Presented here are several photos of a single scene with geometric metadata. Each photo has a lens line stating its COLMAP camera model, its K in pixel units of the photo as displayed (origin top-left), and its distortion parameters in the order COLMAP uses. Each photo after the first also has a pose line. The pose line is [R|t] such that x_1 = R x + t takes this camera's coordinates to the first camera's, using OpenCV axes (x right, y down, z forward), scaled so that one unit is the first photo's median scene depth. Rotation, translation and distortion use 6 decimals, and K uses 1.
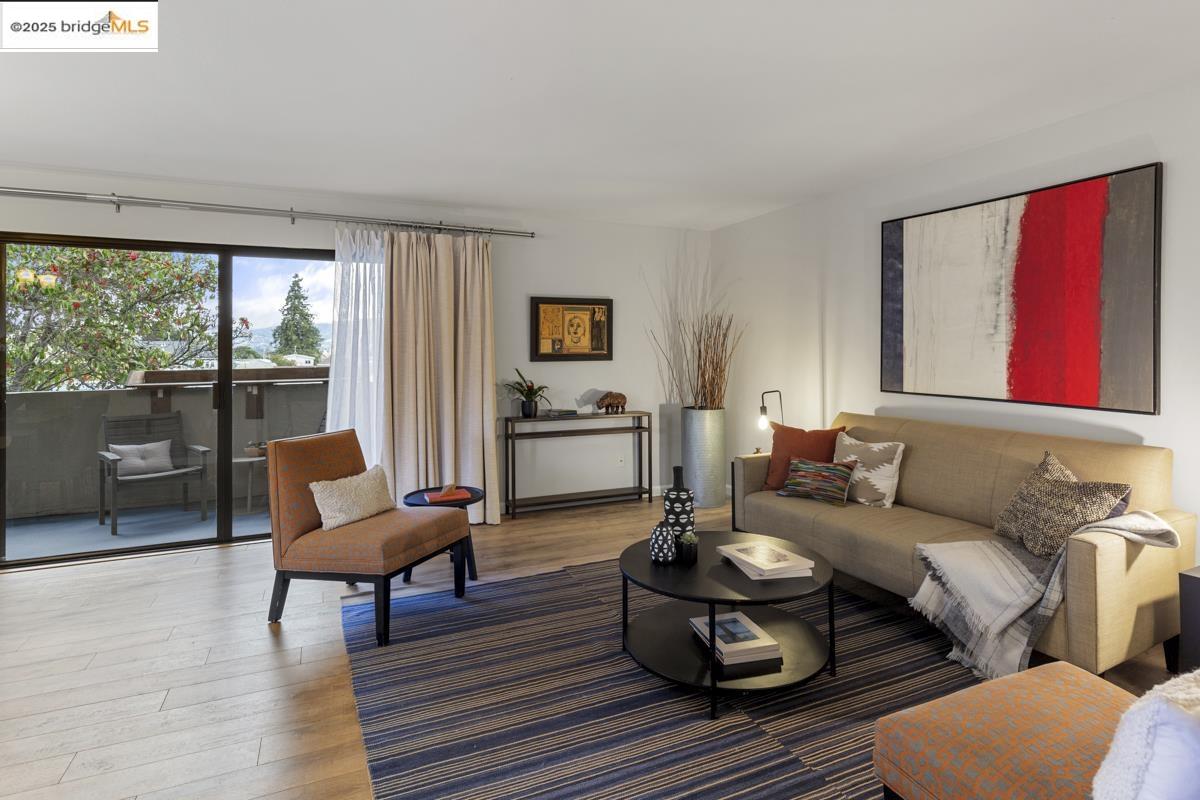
lens RADIAL K [[630.2, 0, 616.7], [0, 630.2, 353.2], [0, 0, 1]] dist [-0.002040, -0.000700]
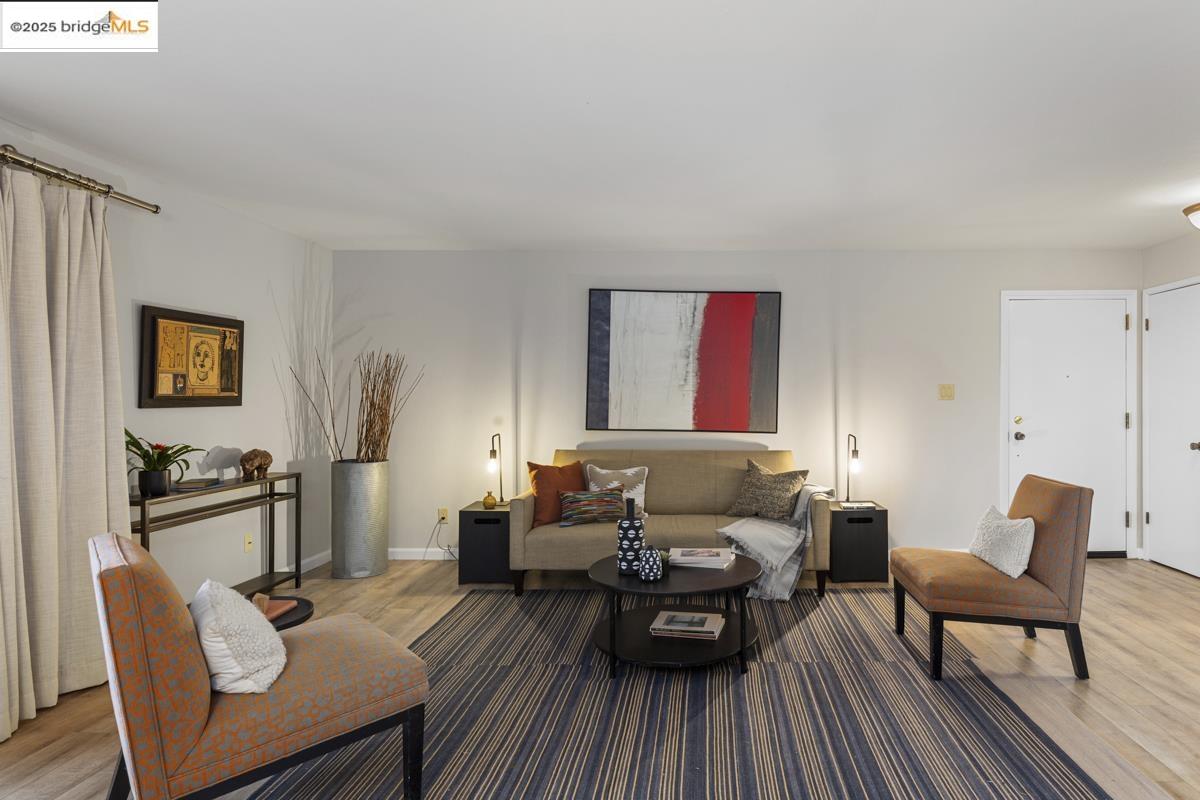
lens RADIAL K [[657.9, 0, 703.4], [0, 657.9, 401.5], [0, 0, 1]] dist [0.001982, 0.000409]
pose [[0.427631, 0.000920, 0.903953, -0.617337], [-0.004162, 0.999991, 0.000952, 0.004948], [-0.903944, -0.004169, 0.427631, 0.264351]]
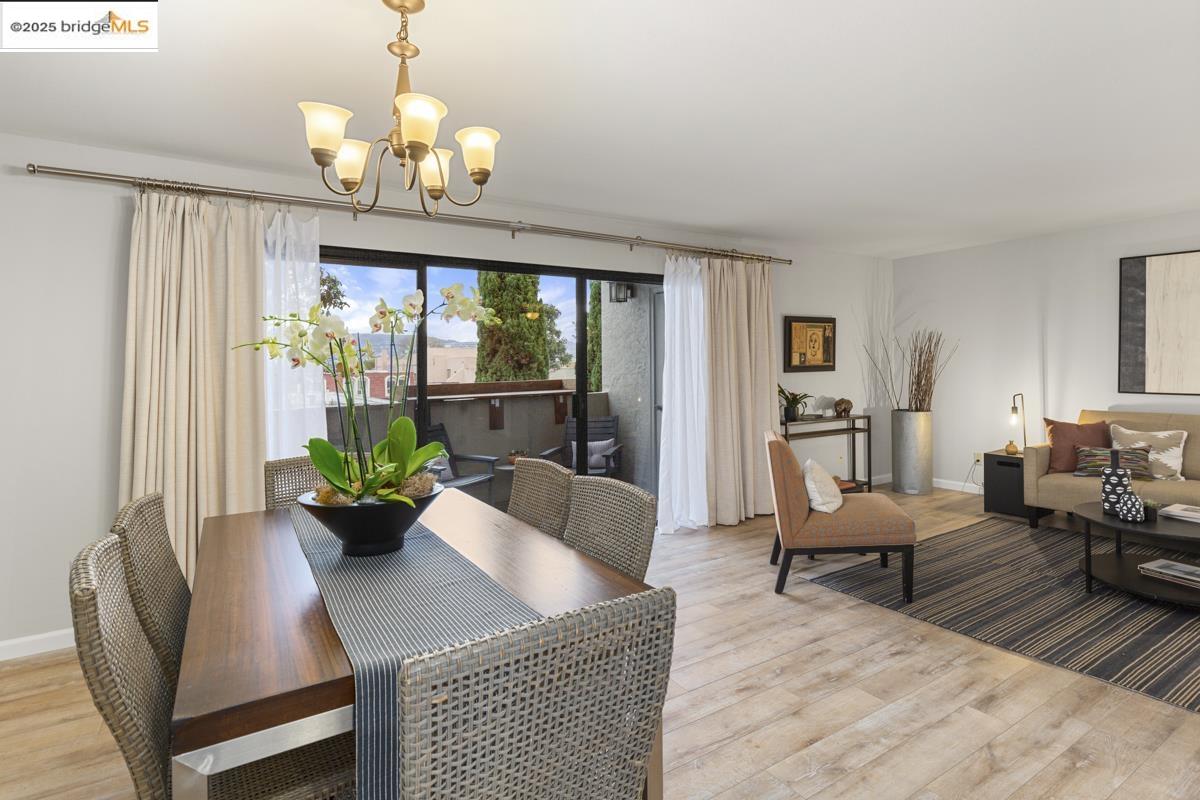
lens RADIAL K [[608.1, 0, 611.6], [0, 608.1, 366.4], [0, 0, 1]] dist [-0.005449, -0.000702]
pose [[0.990836, -0.008808, 0.134786, -0.750275], [0.008959, 0.999960, -0.000509, 0.000004], [-0.134776, 0.001712, 0.990875, -0.064122]]
